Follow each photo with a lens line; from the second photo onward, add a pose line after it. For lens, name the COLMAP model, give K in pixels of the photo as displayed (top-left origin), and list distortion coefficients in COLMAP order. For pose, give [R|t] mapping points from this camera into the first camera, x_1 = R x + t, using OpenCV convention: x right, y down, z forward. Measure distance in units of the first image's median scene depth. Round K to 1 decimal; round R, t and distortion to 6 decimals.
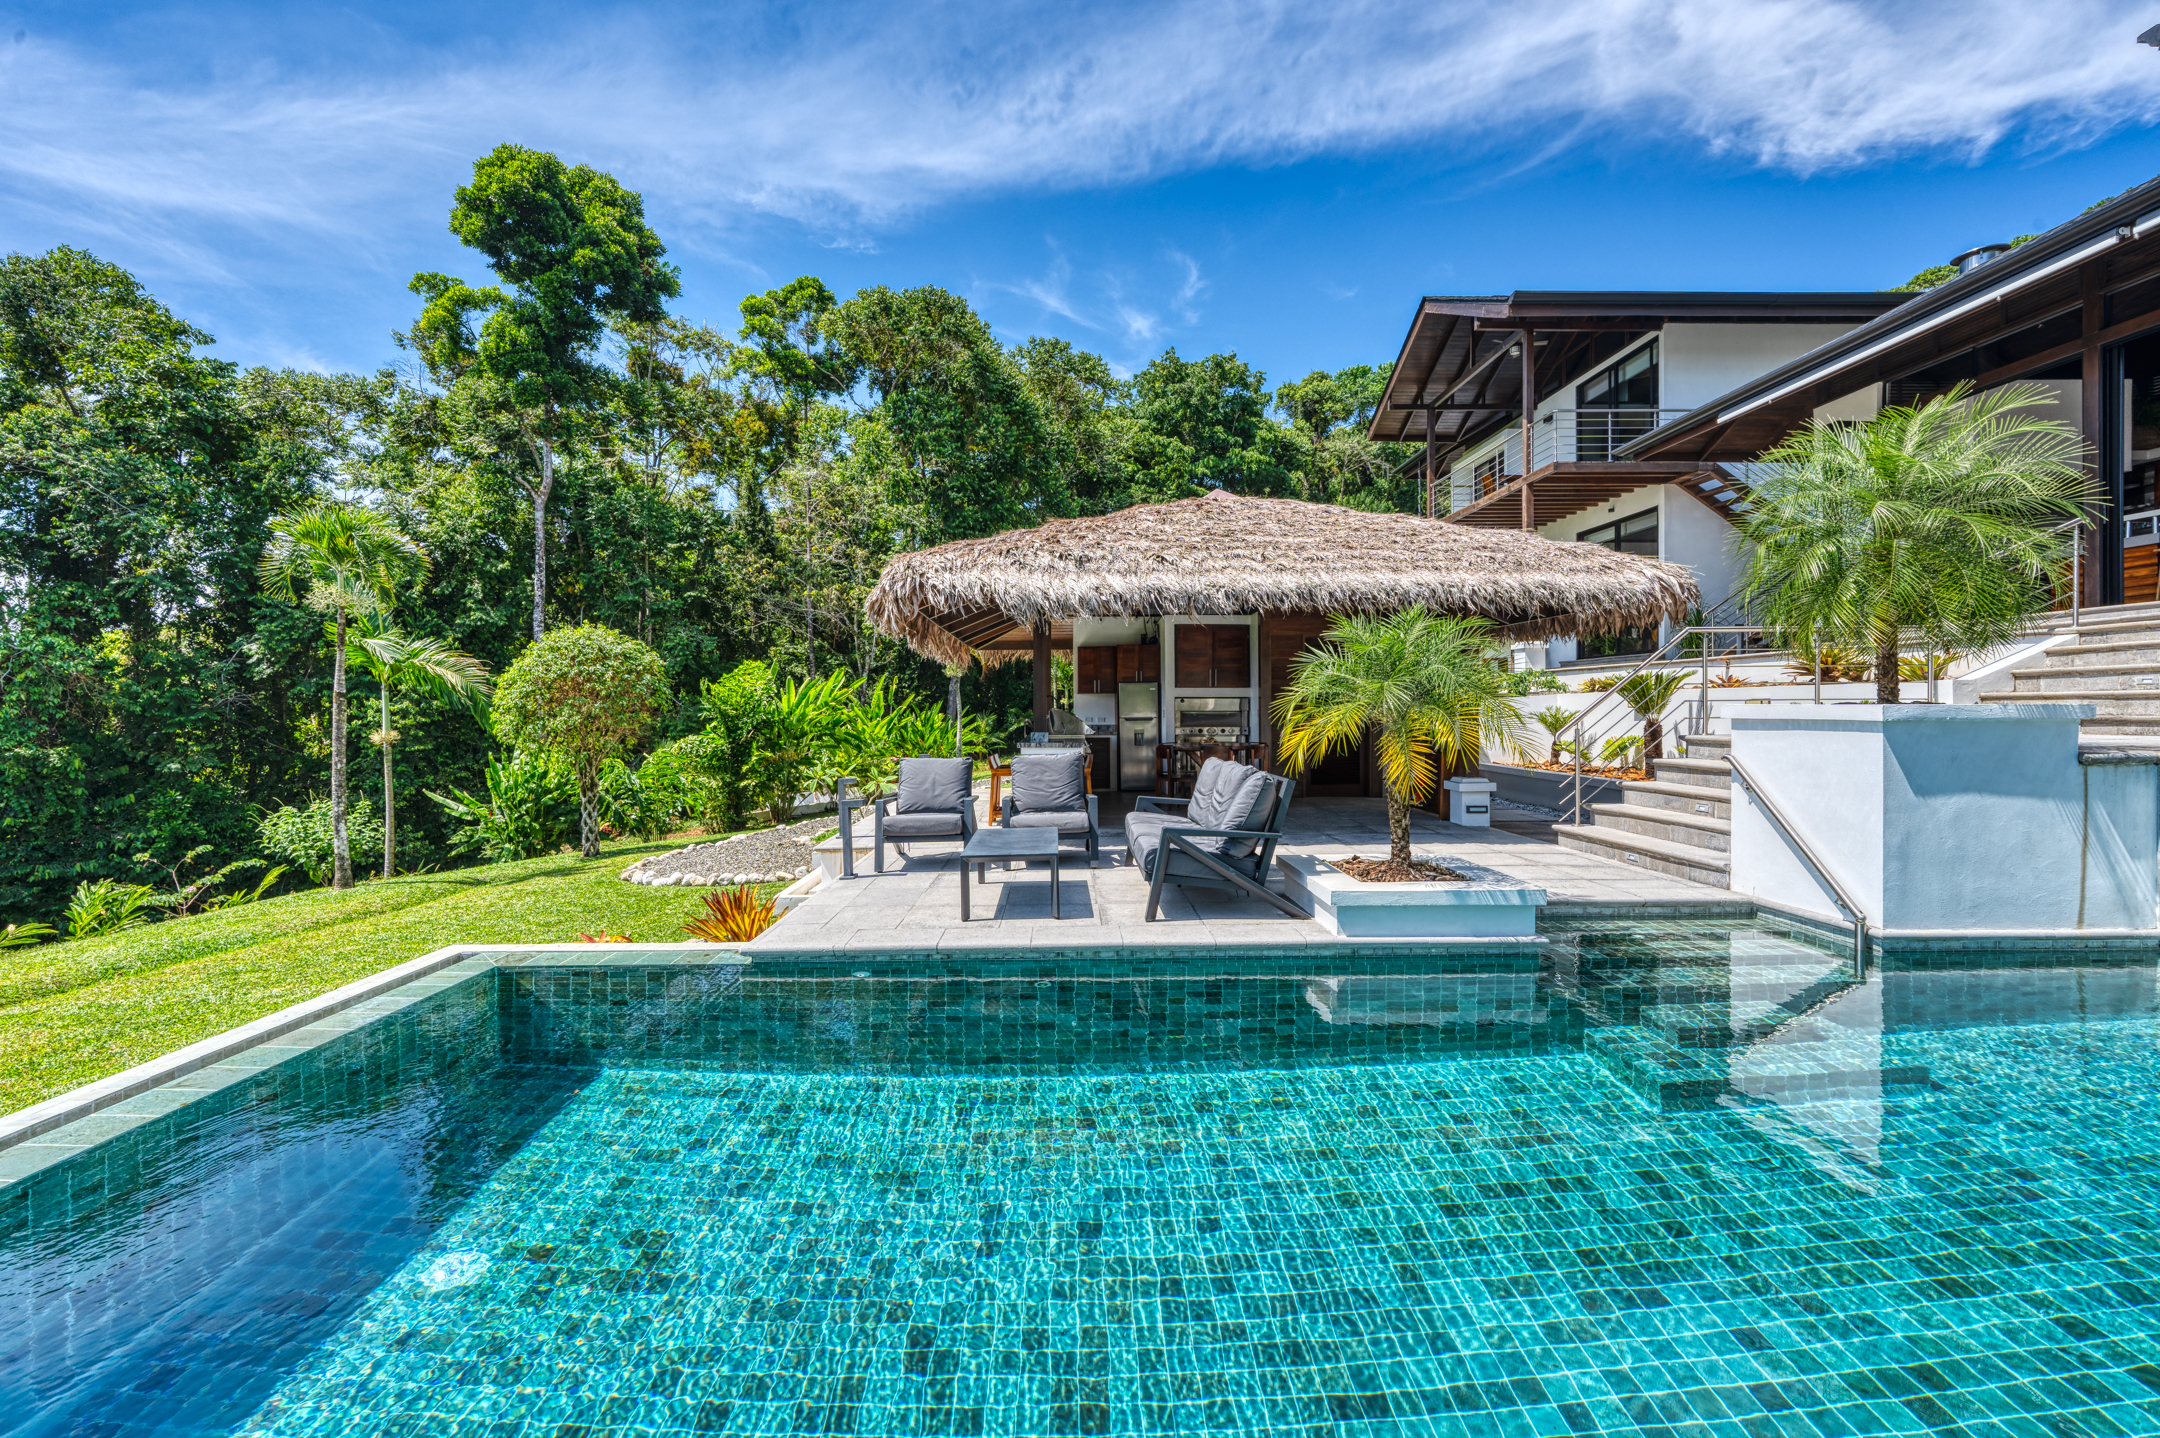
lens RADIAL K [[876.0, 0, 1074.6], [0, 876.0, 716.0], [0, 0, 1]] dist [-0.001242, 0.000147]
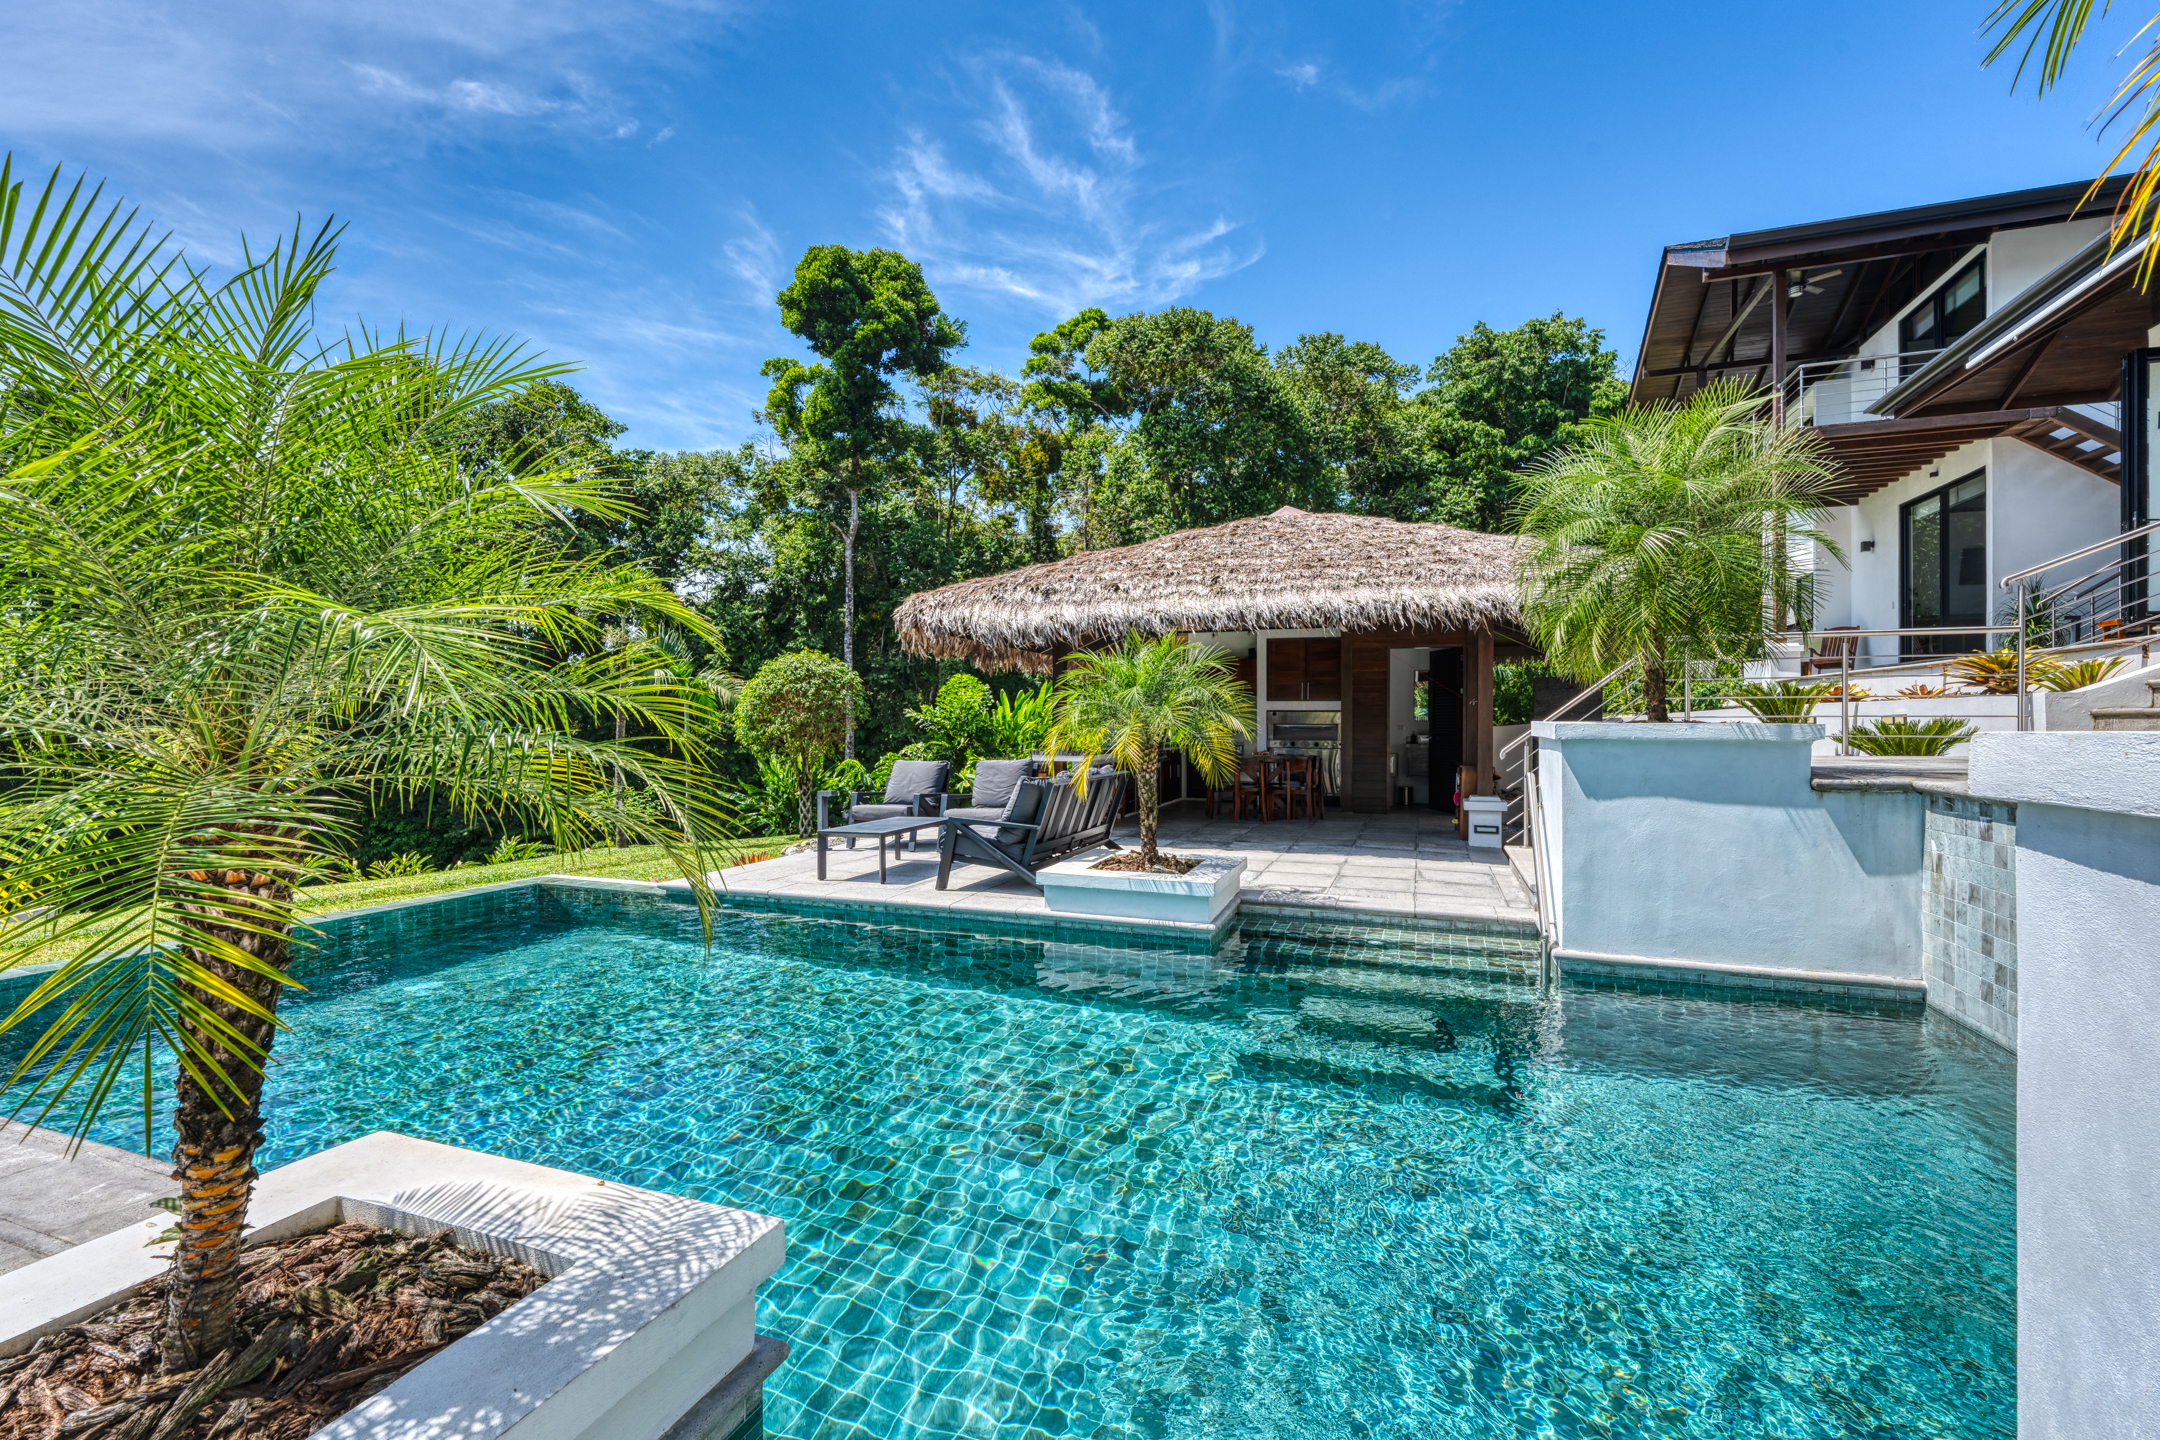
lens RADIAL K [[876.0, 0, 1103.6], [0, 876.0, 763.1], [0, 0, 1]] dist [-0.001242, 0.000147]
pose [[0.940698, 0.022773, -0.338479, 0.134657], [-0.007410, 0.998886, 0.046613, -0.002157], [0.339163, -0.041341, 0.939819, -0.019964]]
